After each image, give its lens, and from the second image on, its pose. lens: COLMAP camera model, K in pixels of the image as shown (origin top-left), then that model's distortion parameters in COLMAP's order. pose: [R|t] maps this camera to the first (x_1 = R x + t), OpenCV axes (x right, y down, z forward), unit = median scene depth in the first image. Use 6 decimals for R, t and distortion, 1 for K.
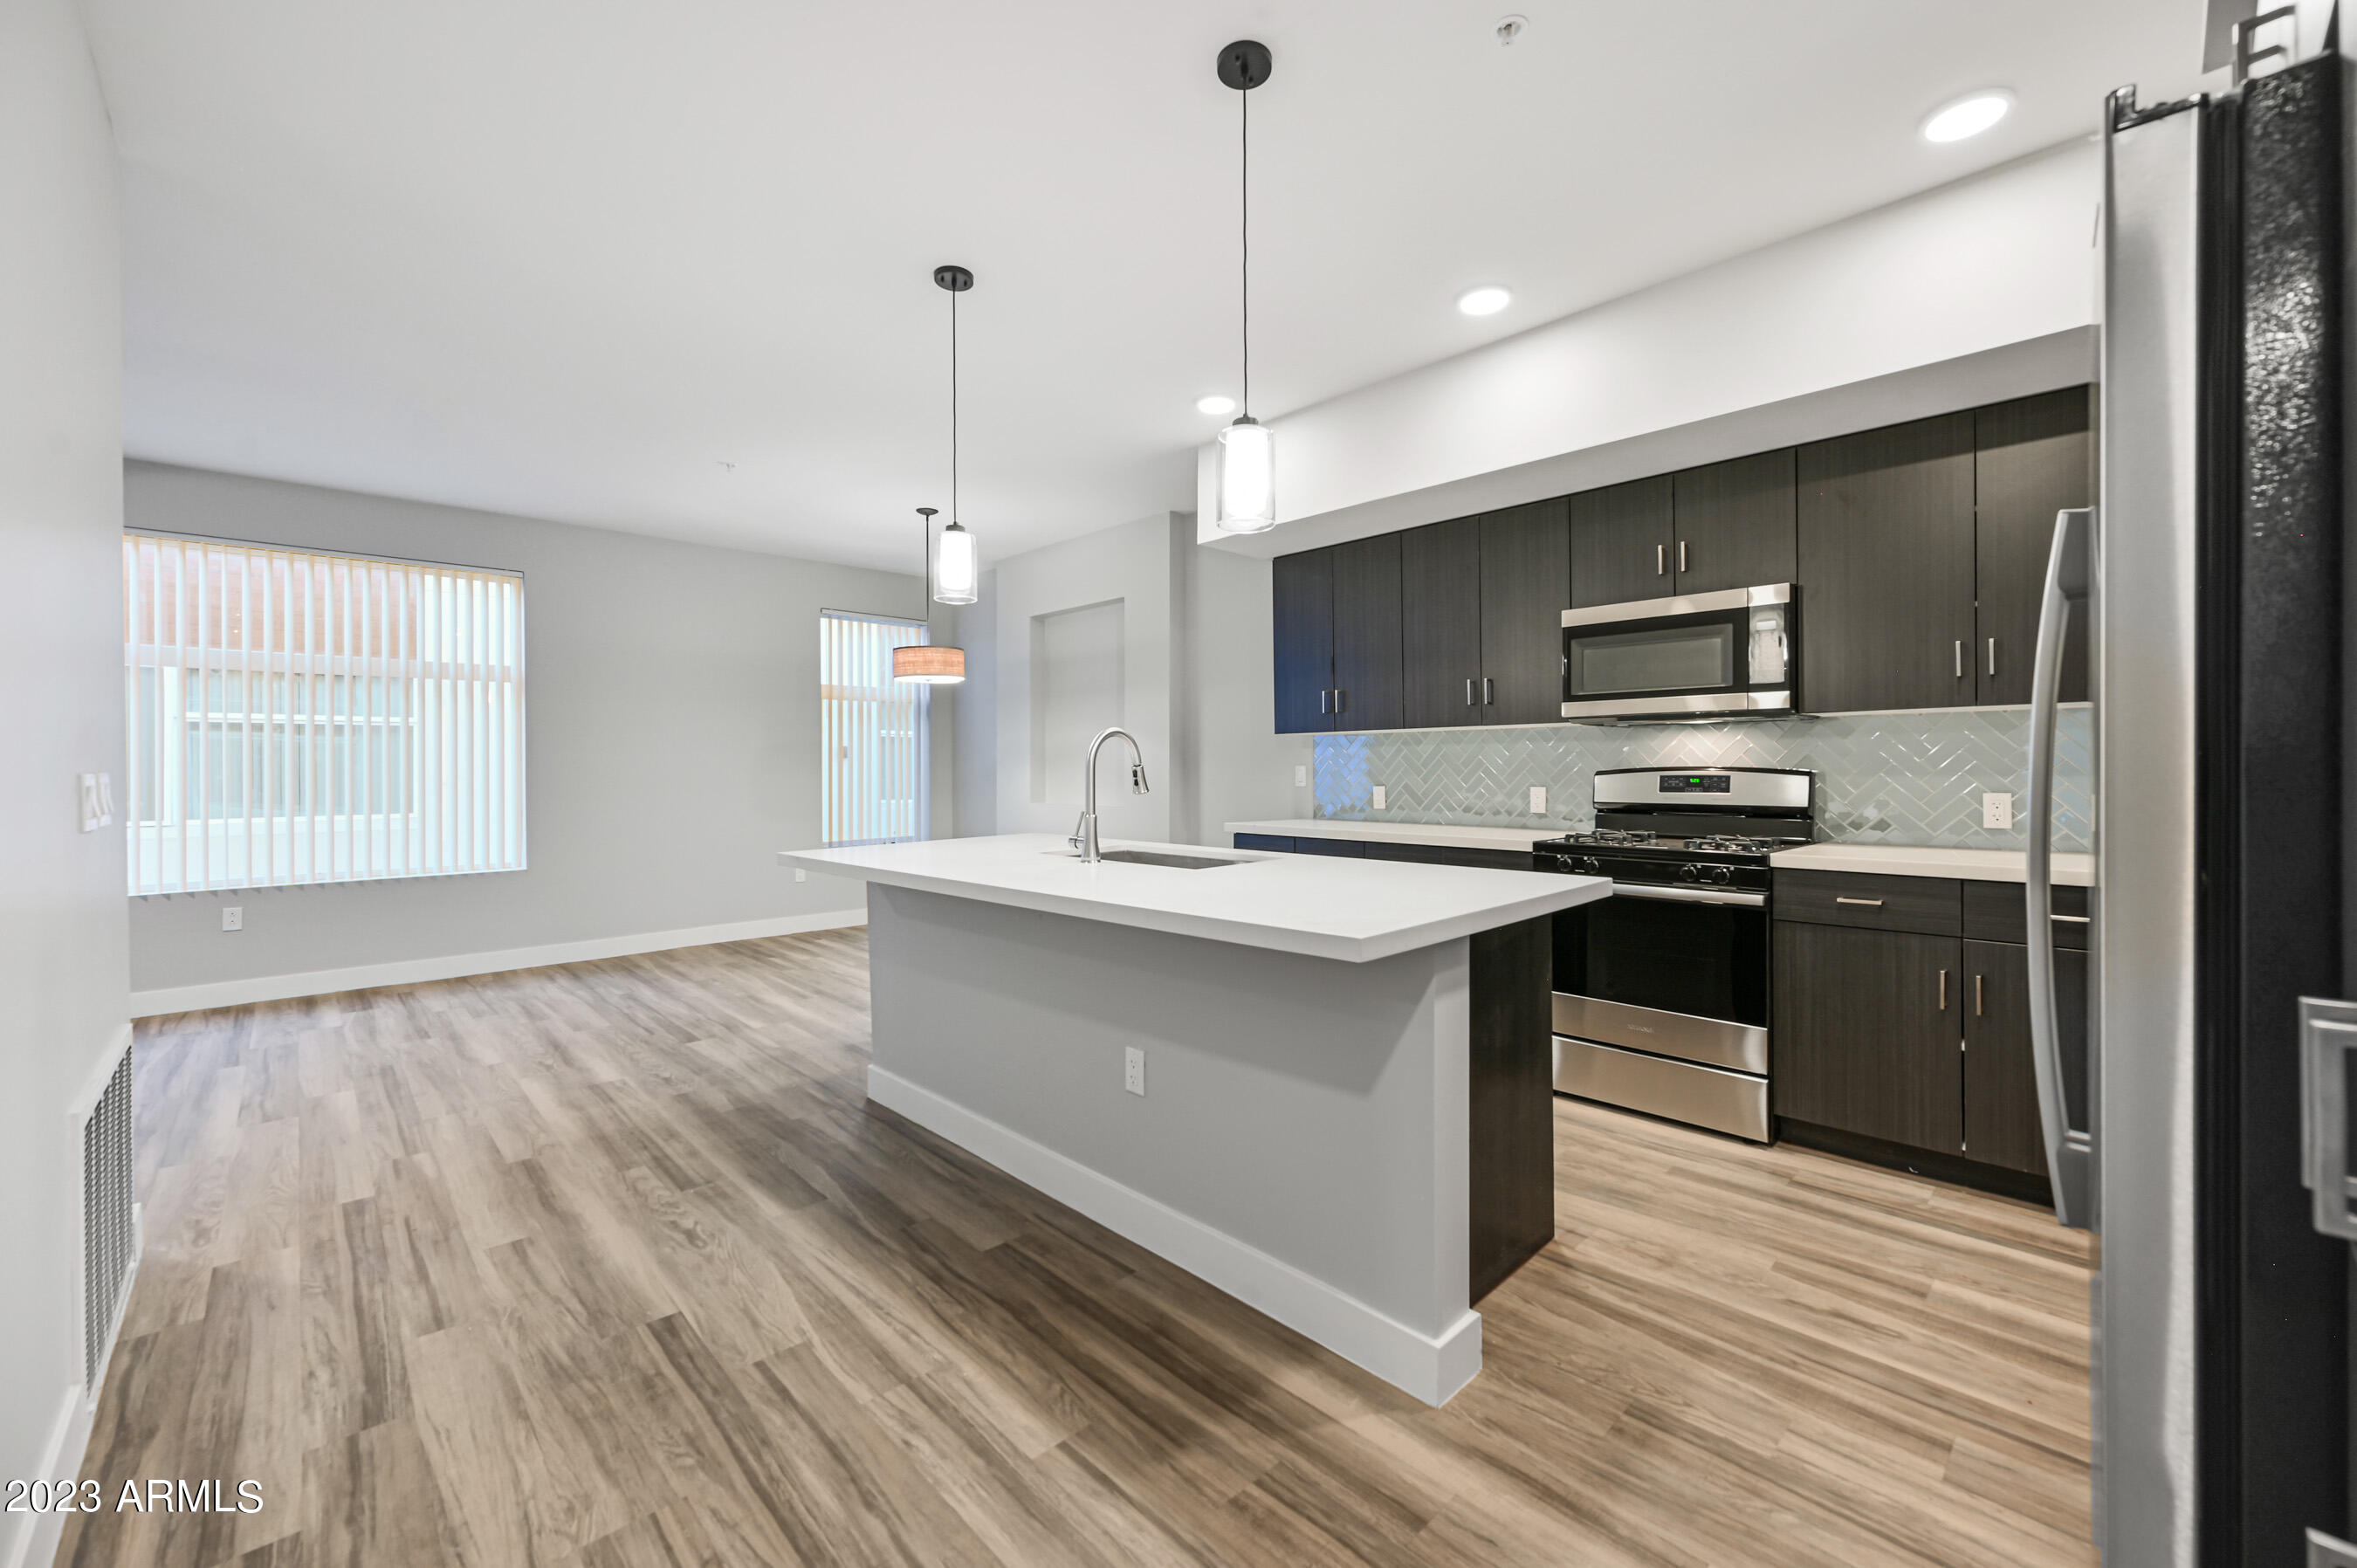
lens RADIAL K [[932.5, 0, 1191.4], [0, 932.5, 764.7], [0, 0, 1]] dist [-0.004833, 0.001791]
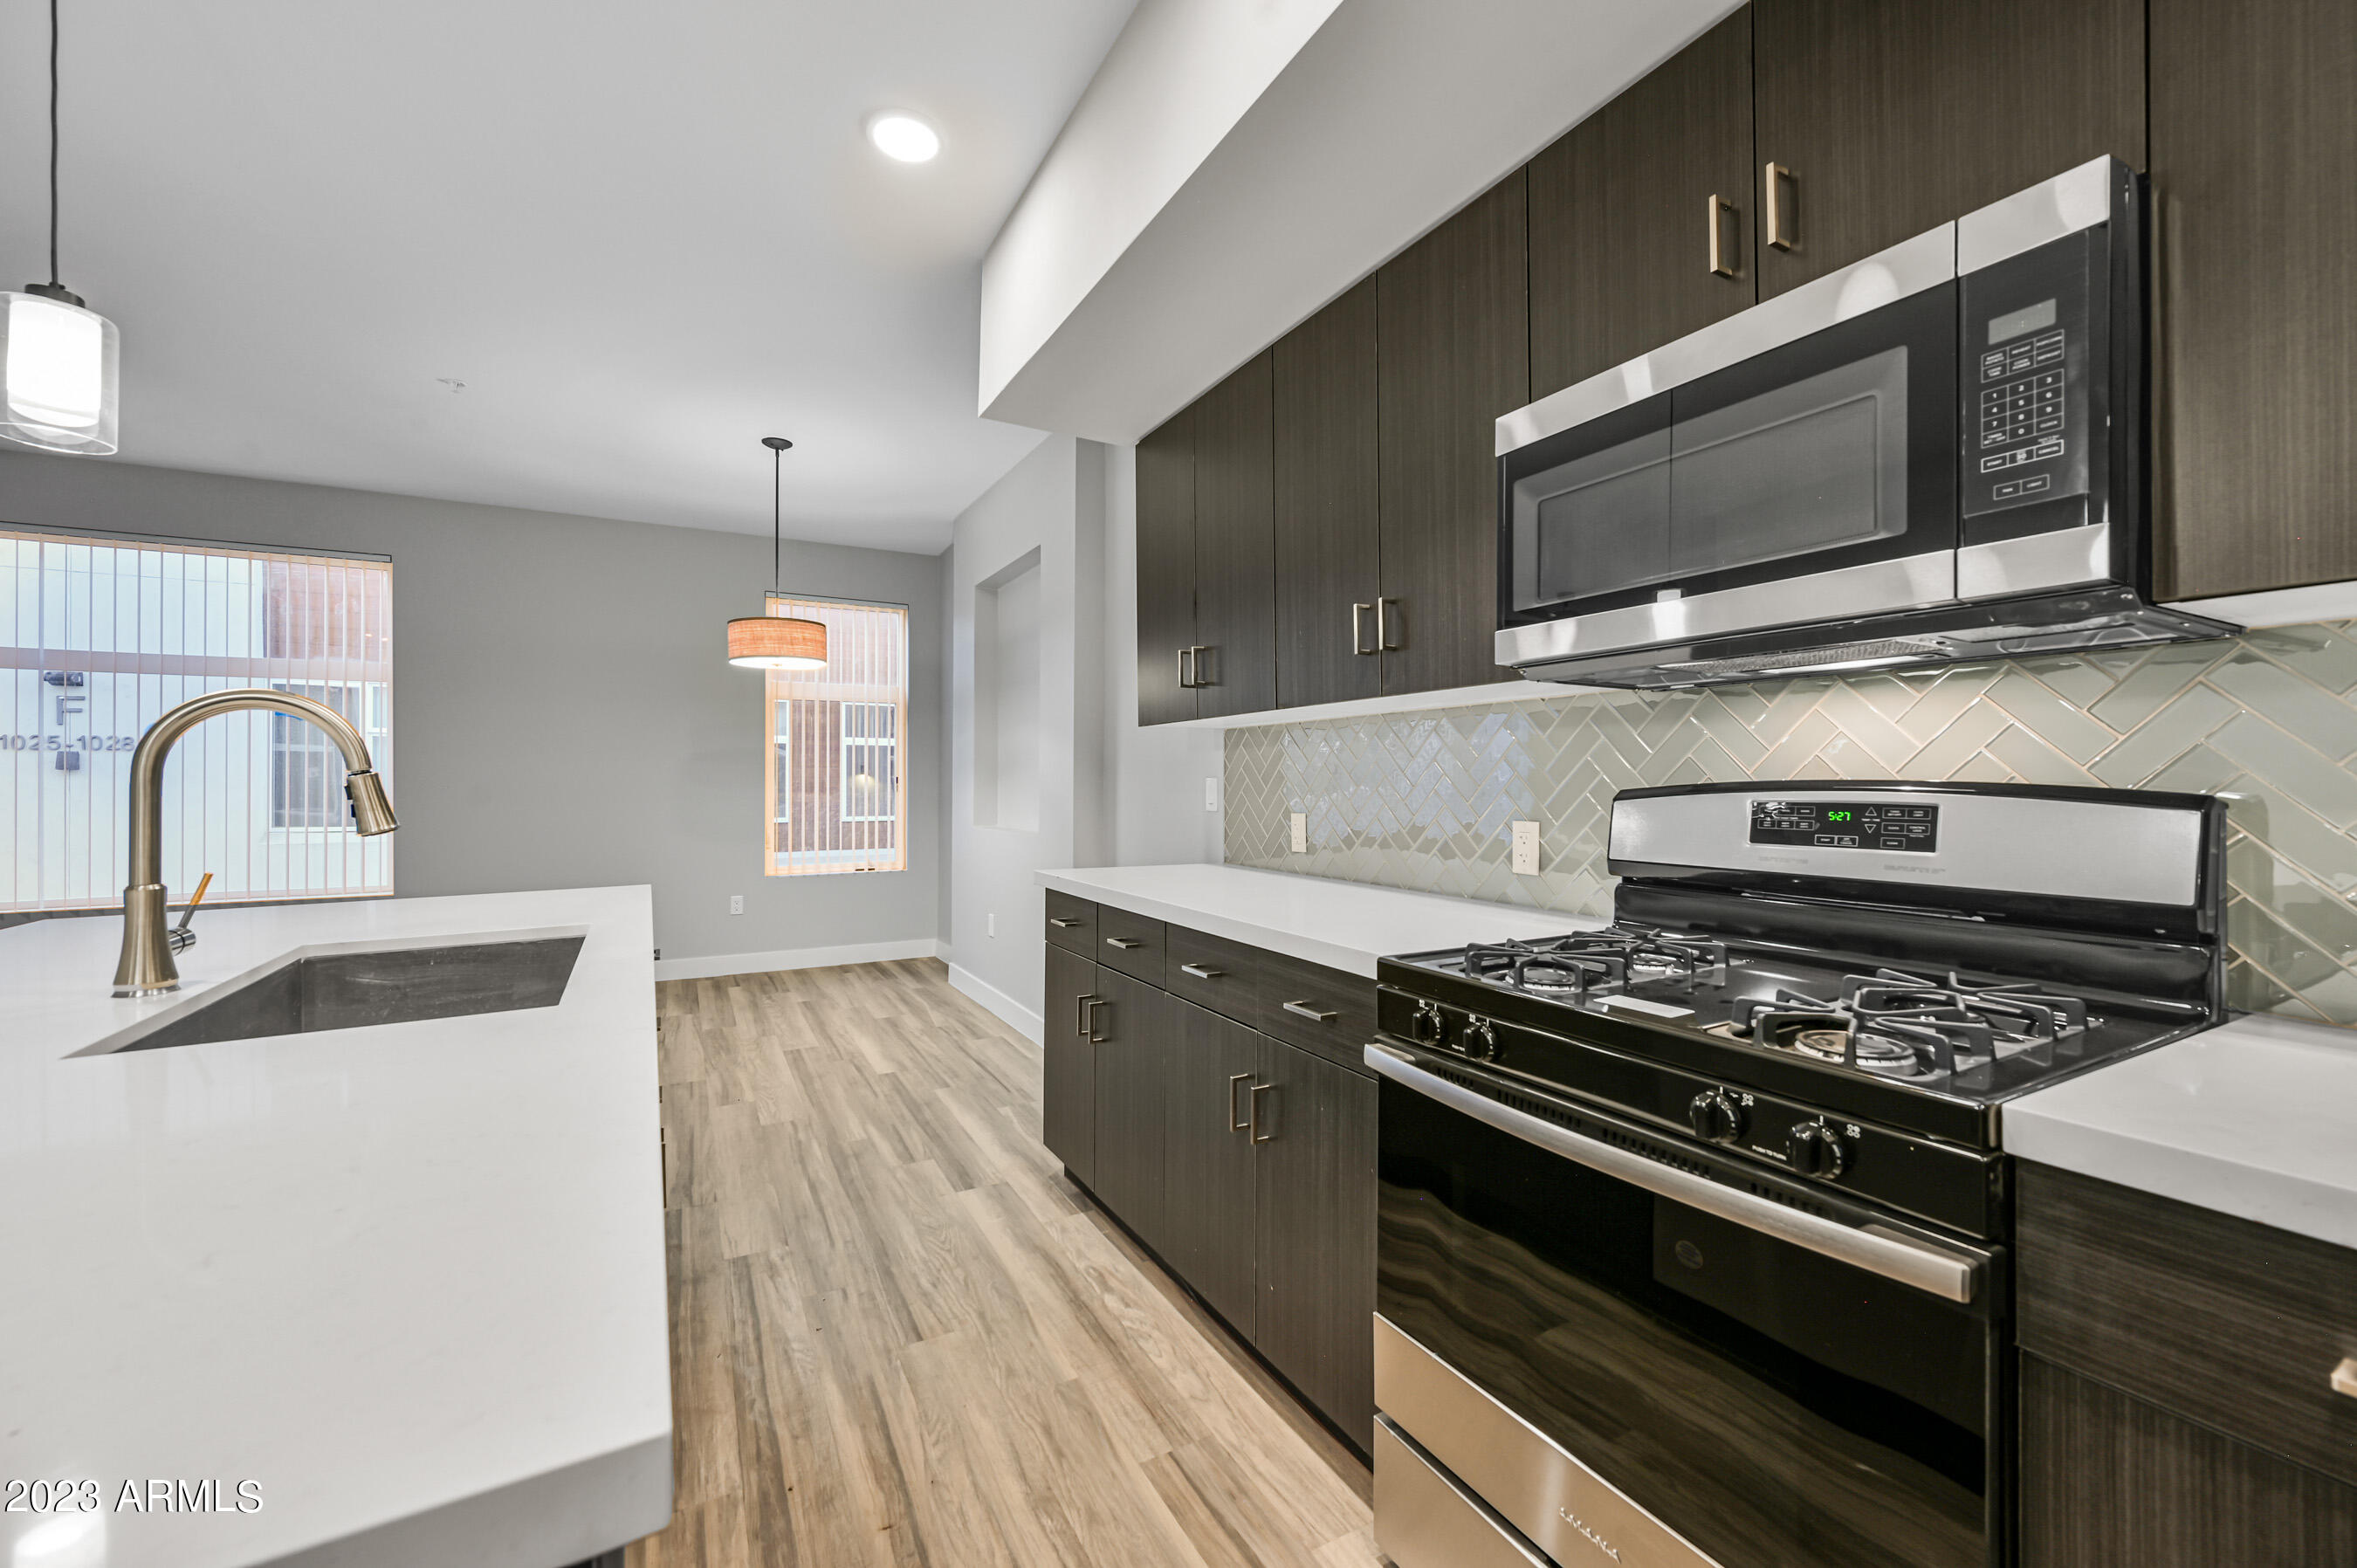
lens RADIAL K [[932.5, 0, 1191.9], [0, 932.5, 776.5], [0, 0, 1]] dist [-0.004833, 0.001791]
pose [[0.964741, 0.002899, -0.263186, 0.459164], [-0.003542, 0.999992, -0.001968, 0.002526], [0.263178, 0.002831, 0.964743, 0.667791]]
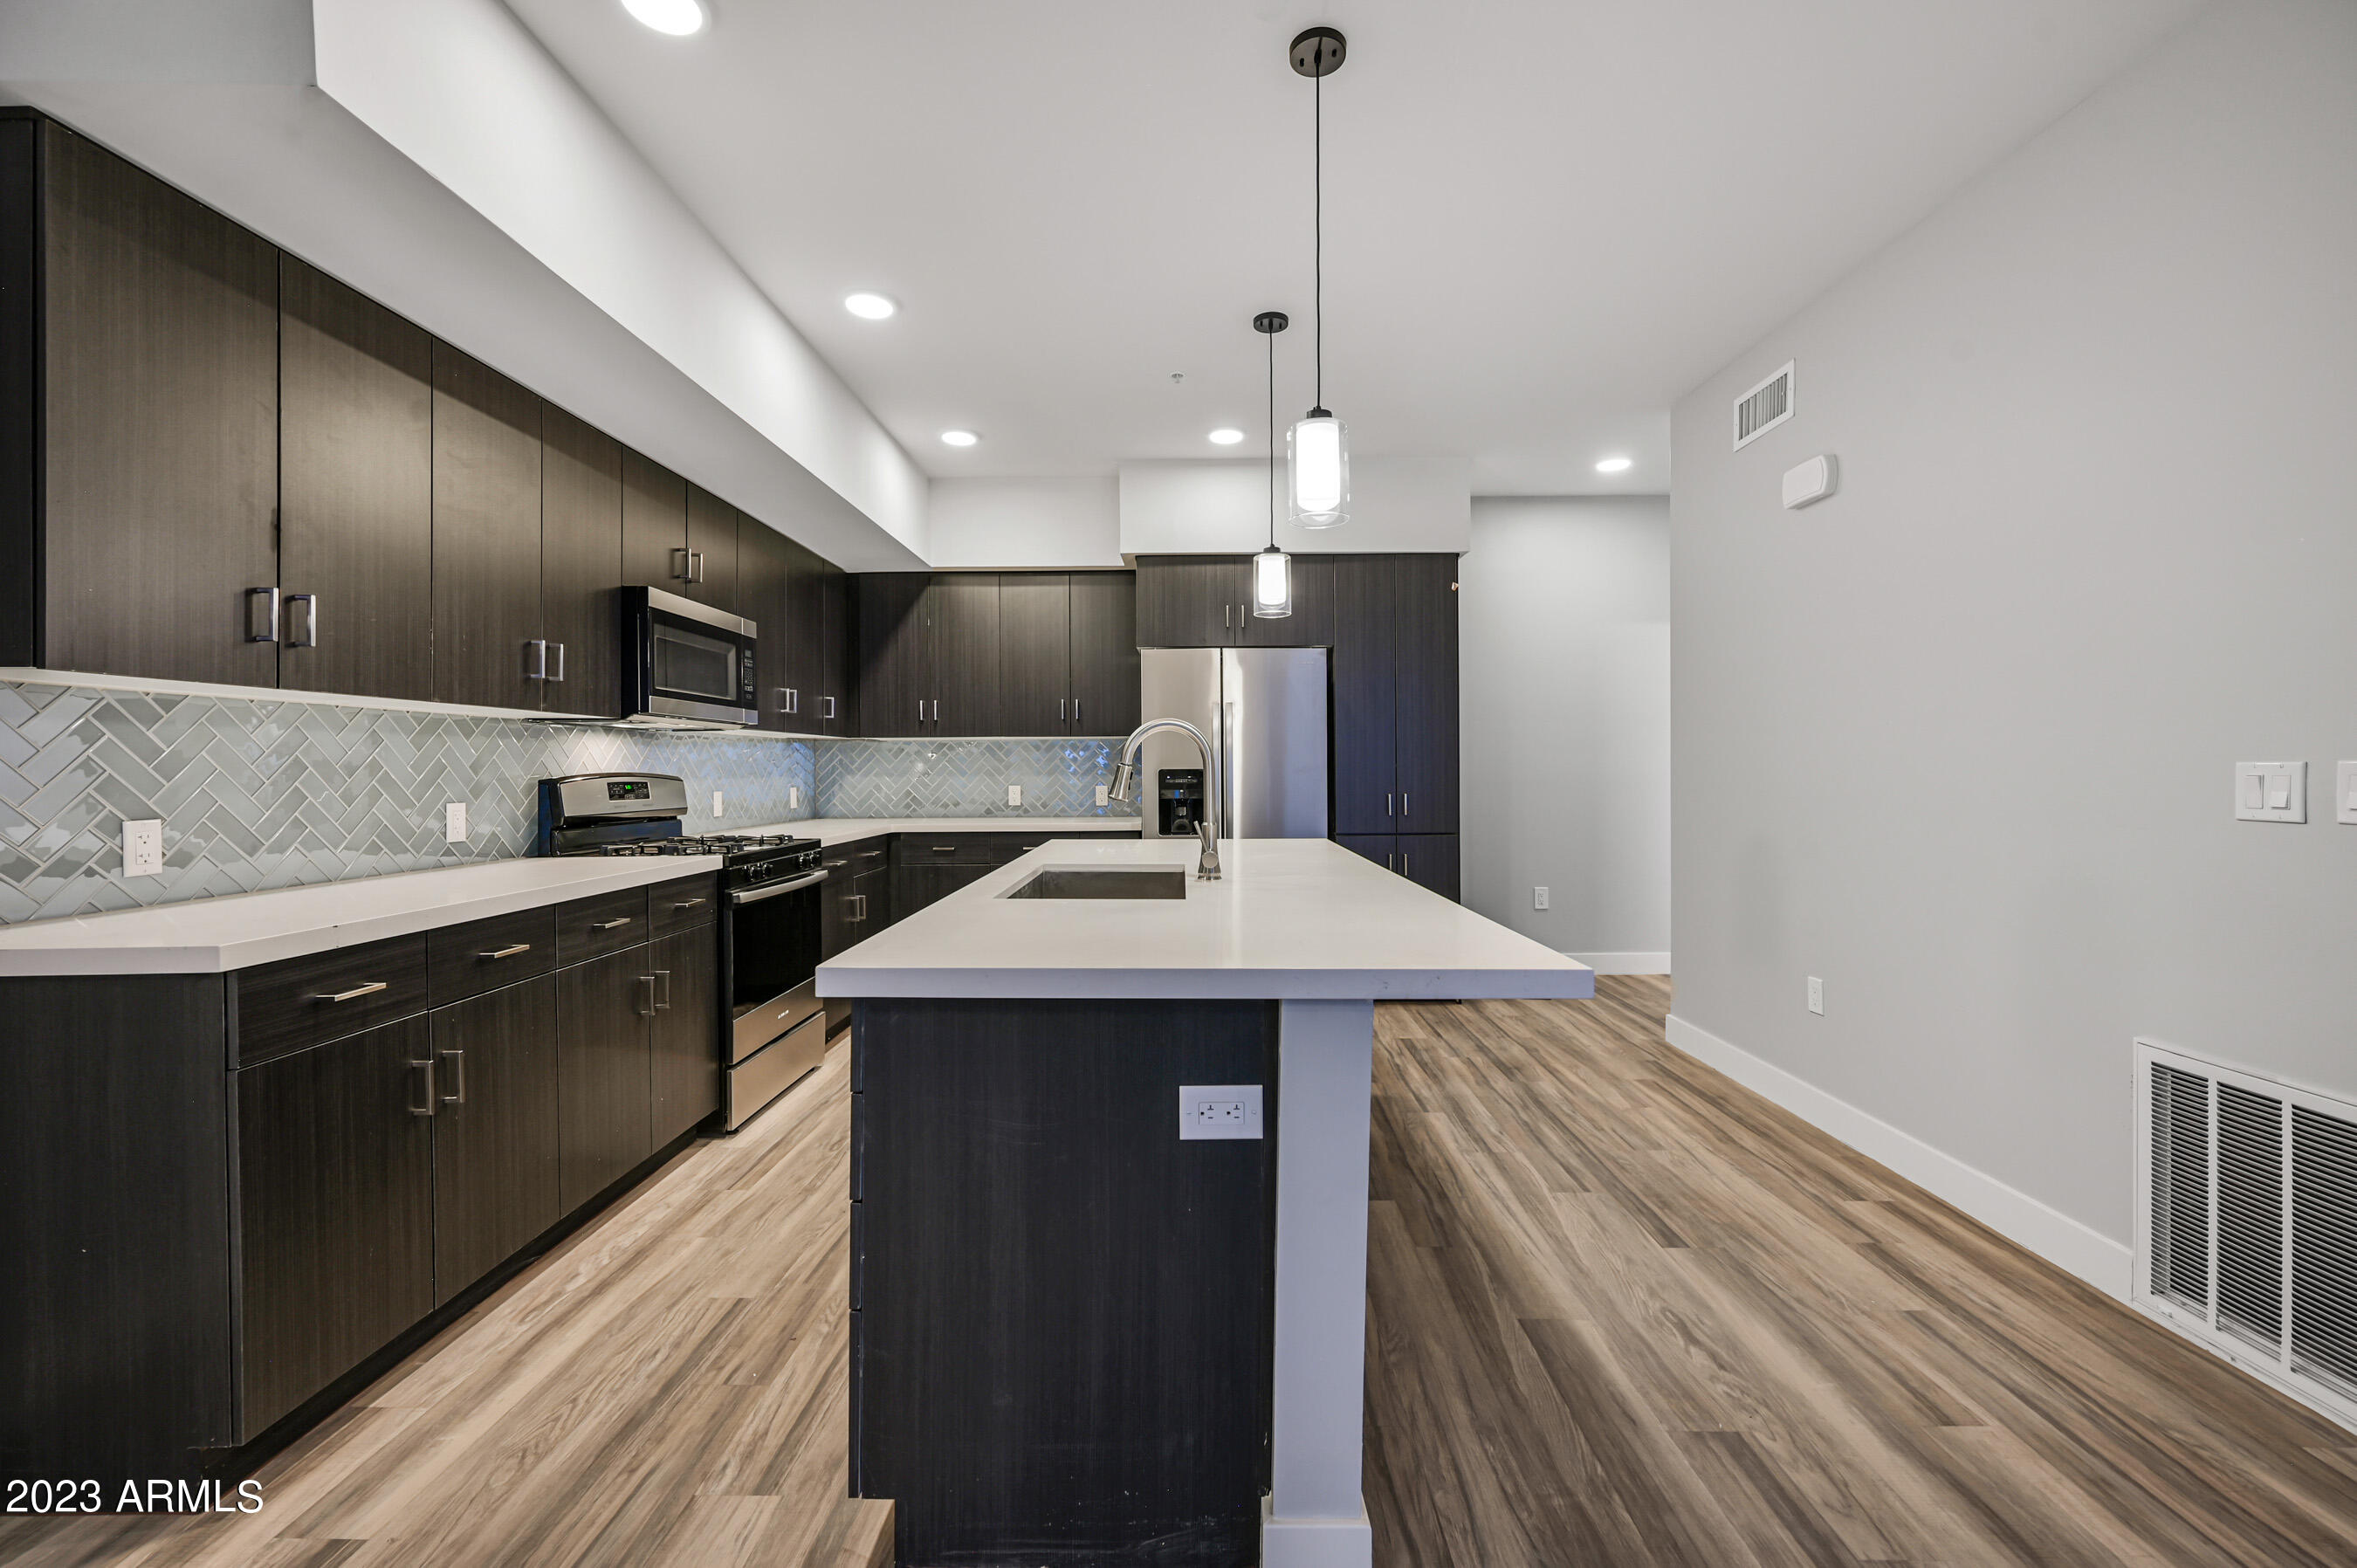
lens RADIAL K [[932.5, 0, 1192.3], [0, 932.5, 777.5], [0, 0, 1]] dist [-0.004833, 0.001791]
pose [[-0.709975, 0.004067, 0.704215, -0.654325], [0.007645, 0.999969, 0.001933, 0.011144], [-0.704185, 0.006756, -0.709984, 1.525944]]
